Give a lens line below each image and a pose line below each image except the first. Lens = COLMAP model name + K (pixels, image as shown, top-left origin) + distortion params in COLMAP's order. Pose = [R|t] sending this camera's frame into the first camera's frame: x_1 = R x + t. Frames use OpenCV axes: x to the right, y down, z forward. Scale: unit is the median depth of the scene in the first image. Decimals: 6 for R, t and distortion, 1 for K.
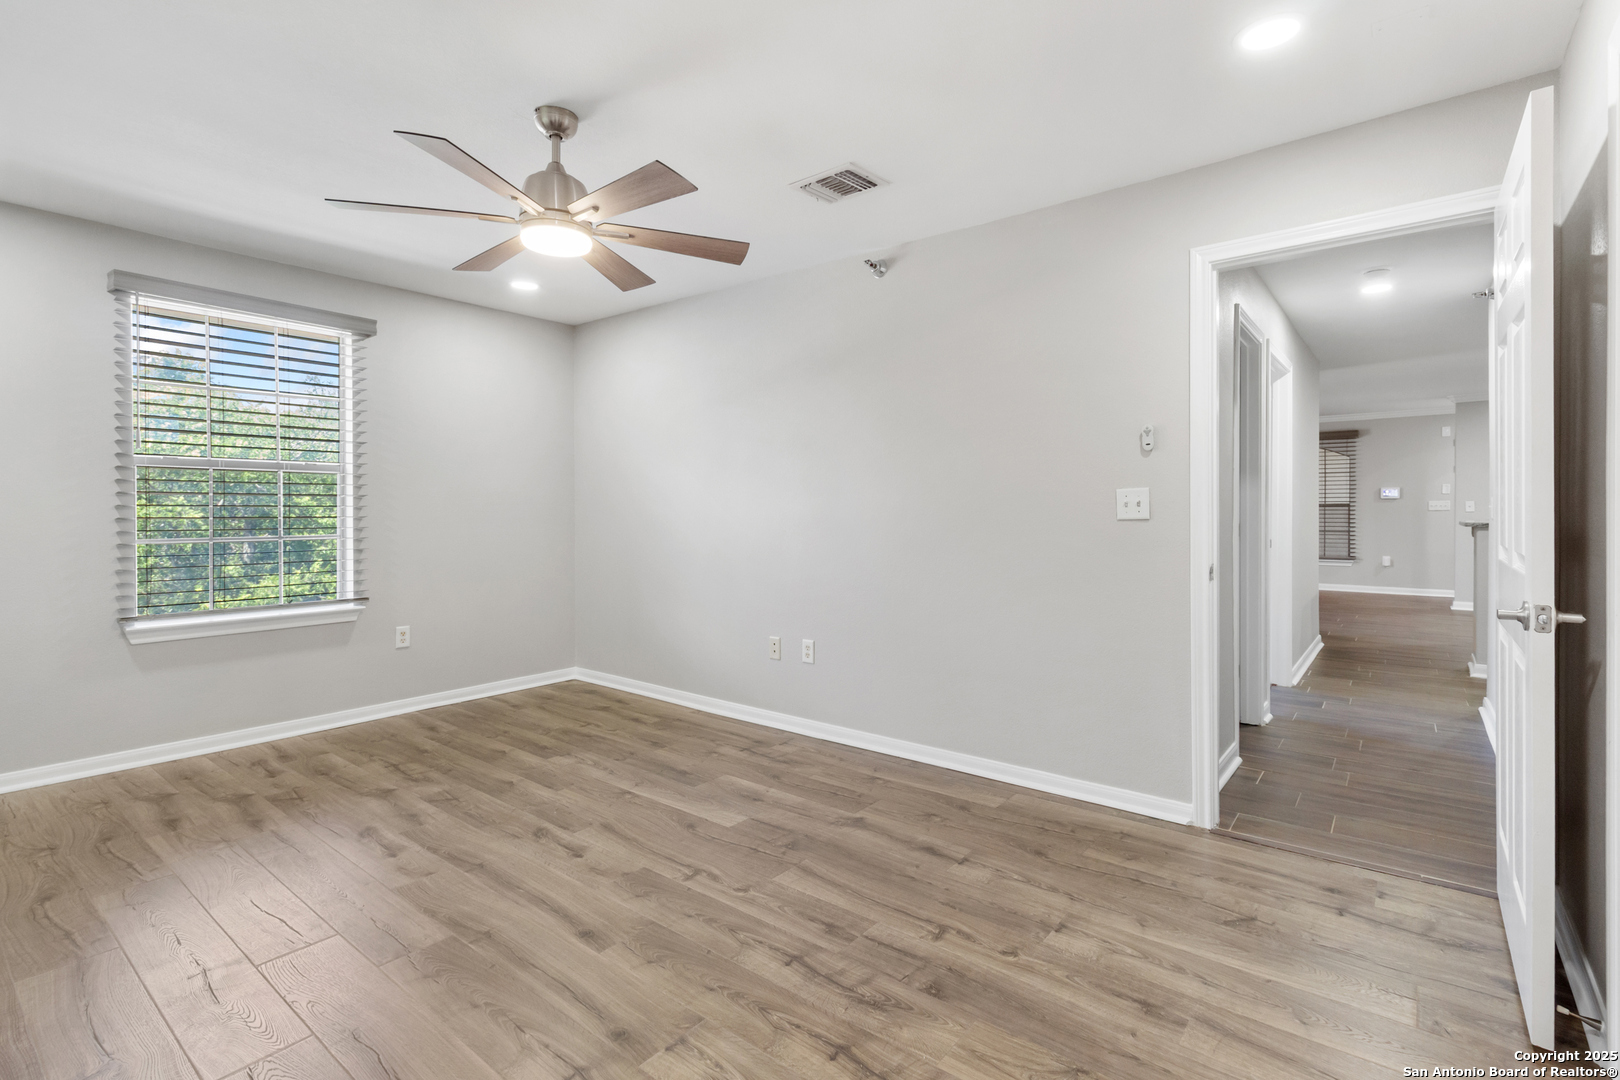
lens RADIAL K [[754.7, 0, 833.5], [0, 754.7, 517.6], [0, 0, 1]] dist [0.002938, 0.000518]
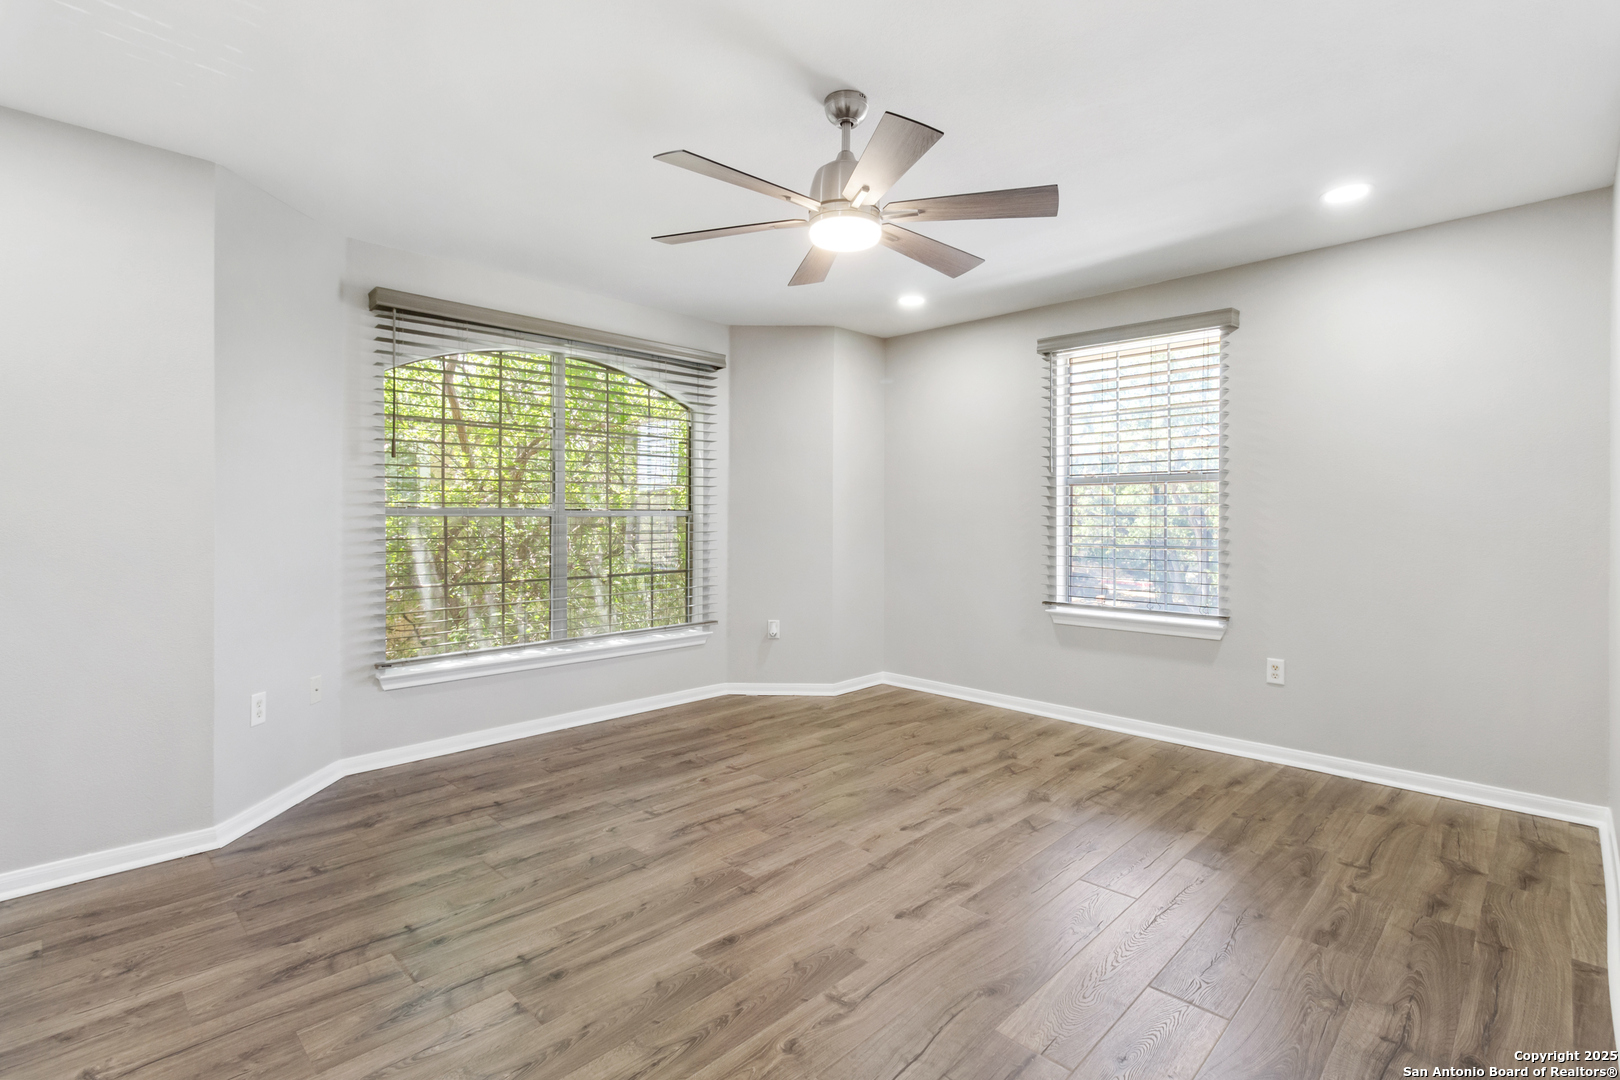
lens RADIAL K [[754.7, 0, 833.5], [0, 754.7, 517.6], [0, 0, 1]] dist [0.002938, 0.000518]
pose [[-0.099405, -0.001296, -0.995046, 0.469257], [-0.015261, 0.999884, 0.000222, -0.008568], [0.994930, 0.015207, -0.099414, 0.878120]]
